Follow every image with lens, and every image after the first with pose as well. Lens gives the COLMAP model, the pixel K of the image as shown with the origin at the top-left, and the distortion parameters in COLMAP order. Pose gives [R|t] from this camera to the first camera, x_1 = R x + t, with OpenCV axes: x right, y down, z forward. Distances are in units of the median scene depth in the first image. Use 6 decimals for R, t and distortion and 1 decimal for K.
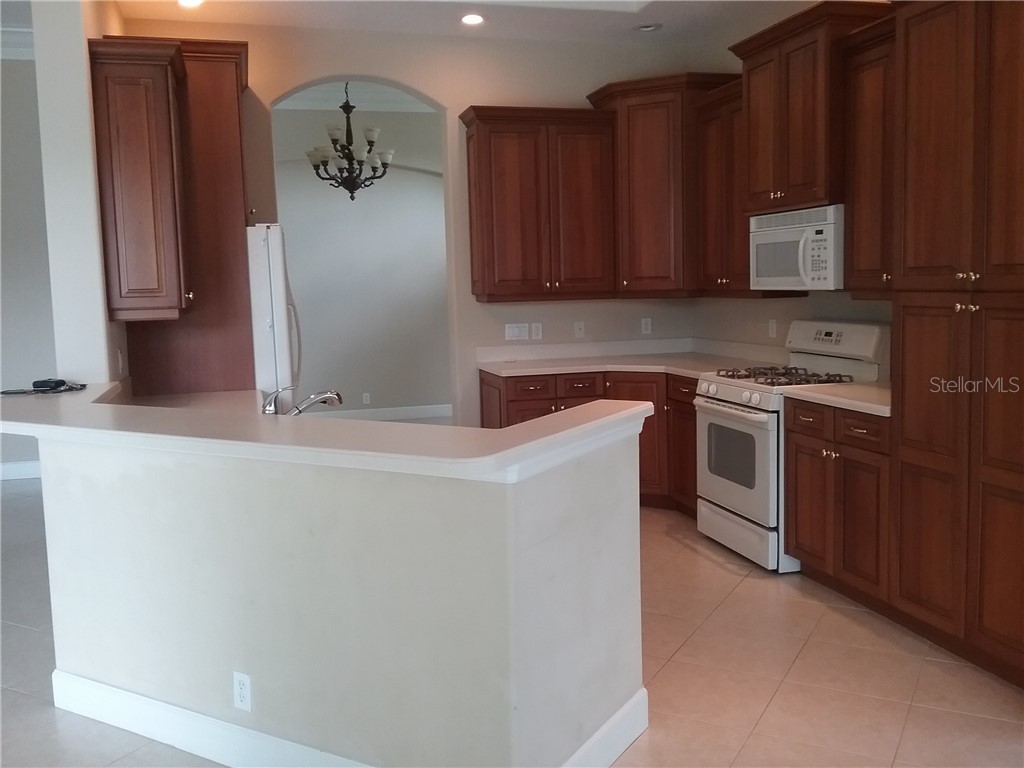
lens RADIAL K [[936.5, 0, 515.4], [0, 936.5, 377.6], [0, 0, 1]] dist [0.045096, -0.019785]
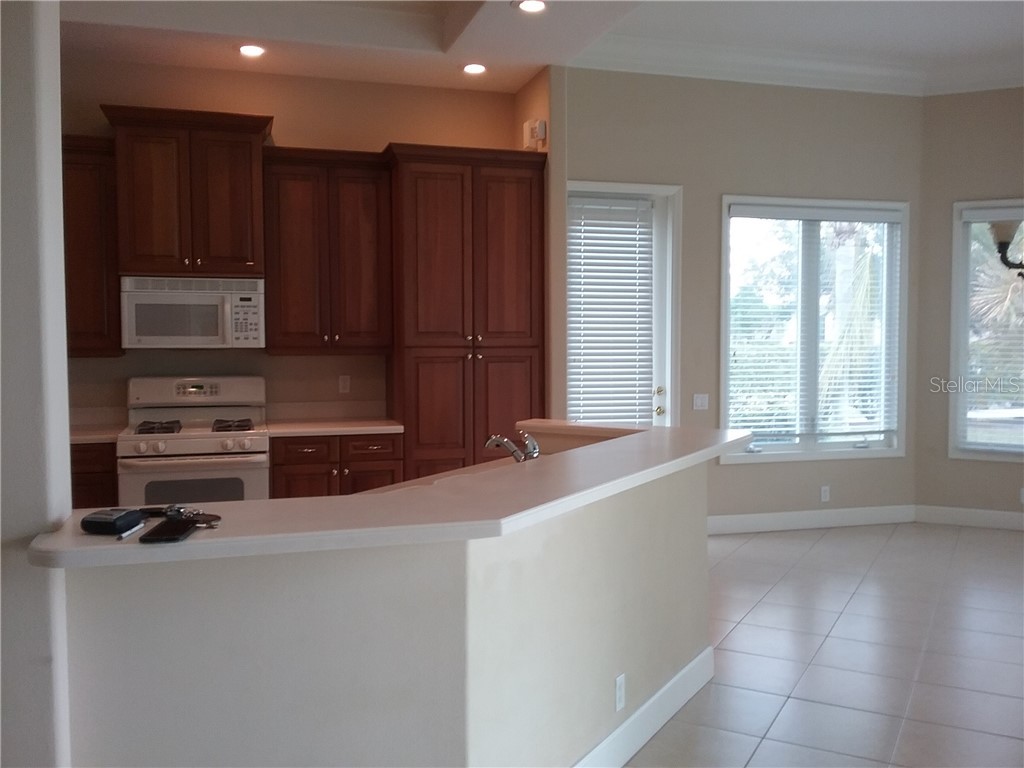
lens RADIAL K [[936.5, 0, 517.5], [0, 936.5, 382.3], [0, 0, 1]] dist [0.045096, -0.019785]
pose [[-0.012117, -0.028481, 0.999521, -0.870137], [0.102925, 0.994249, 0.029579, -0.050092], [-0.994615, 0.103234, -0.009116, 0.680565]]
